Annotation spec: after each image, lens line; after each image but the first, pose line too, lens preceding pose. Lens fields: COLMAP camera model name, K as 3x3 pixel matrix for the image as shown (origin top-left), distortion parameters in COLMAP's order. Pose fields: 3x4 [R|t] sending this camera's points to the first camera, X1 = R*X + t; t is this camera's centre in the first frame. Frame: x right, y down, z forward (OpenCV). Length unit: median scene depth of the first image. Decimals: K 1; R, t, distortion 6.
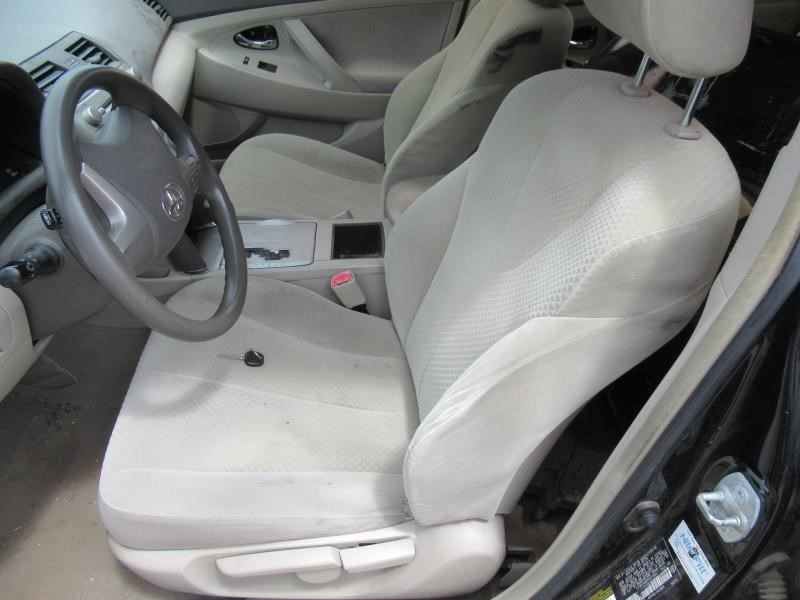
lens RADIAL K [[587.5, 0, 400.0], [0, 587.5, 300.0], [0, 0, 1]] dist [-0.008866, 0.003100]
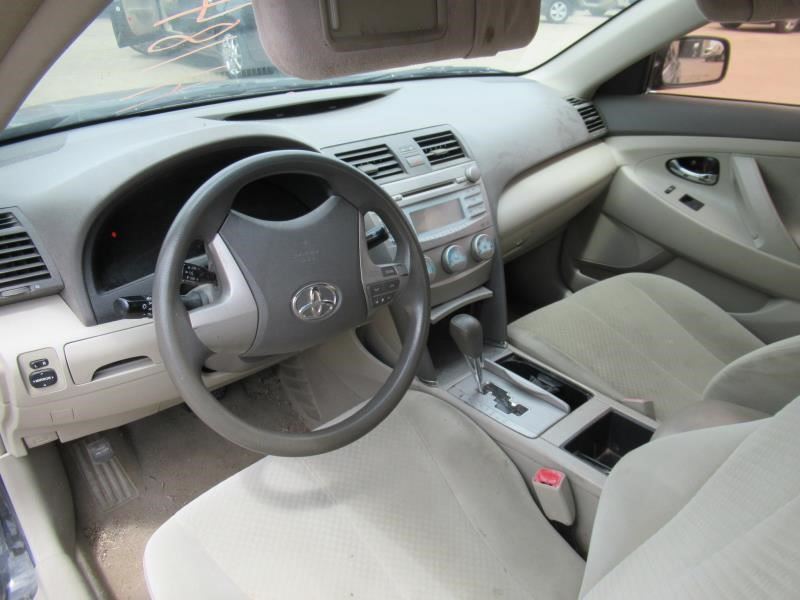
lens RADIAL K [[587.5, 0, 400.0], [0, 587.5, 300.0], [0, 0, 1]] dist [-0.008866, 0.003100]
pose [[0.617104, 0.354418, -0.702546, 0.151027], [-0.463012, 0.885450, 0.039988, -0.119416], [0.636242, 0.300610, 0.710514, 0.193538]]
